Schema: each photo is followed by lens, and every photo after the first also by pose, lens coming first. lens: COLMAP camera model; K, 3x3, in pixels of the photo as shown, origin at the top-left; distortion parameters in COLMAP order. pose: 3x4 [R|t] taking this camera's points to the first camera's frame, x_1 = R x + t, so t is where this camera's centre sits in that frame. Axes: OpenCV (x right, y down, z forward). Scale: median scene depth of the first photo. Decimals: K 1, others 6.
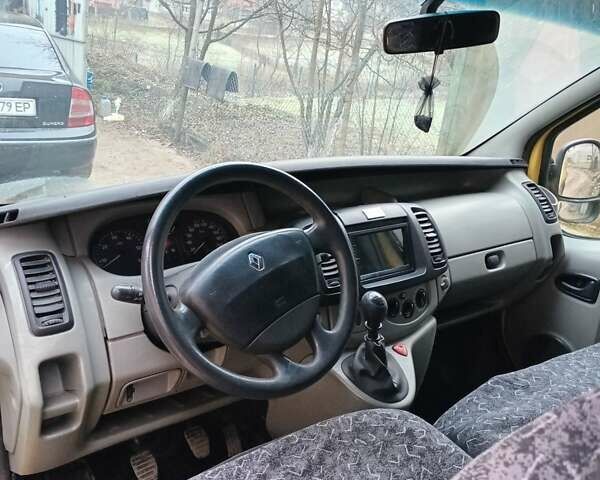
lens RADIAL K [[591.5, 0, 300.0], [0, 591.5, 240.0], [0, 0, 1]] dist [0.109466, -0.181724]
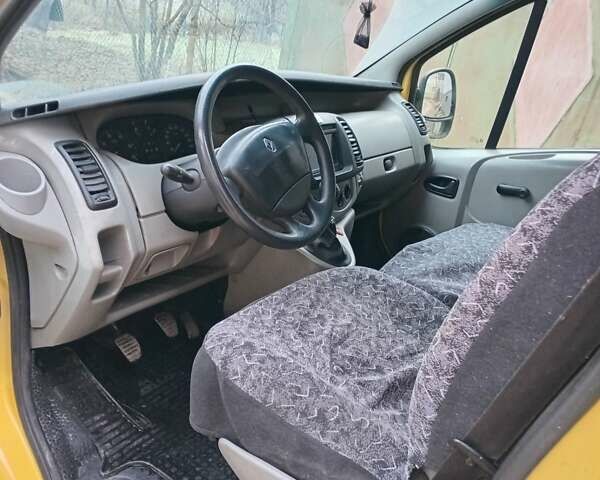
lens RADIAL K [[591.5, 0, 300.0], [0, 591.5, 240.0], [0, 0, 1]] dist [0.109466, -0.181724]
pose [[0.952284, -0.061213, 0.299013, -0.306261], [0.034446, 0.994978, 0.093985, 0.092226], [-0.303265, -0.079201, 0.949609, -0.170782]]
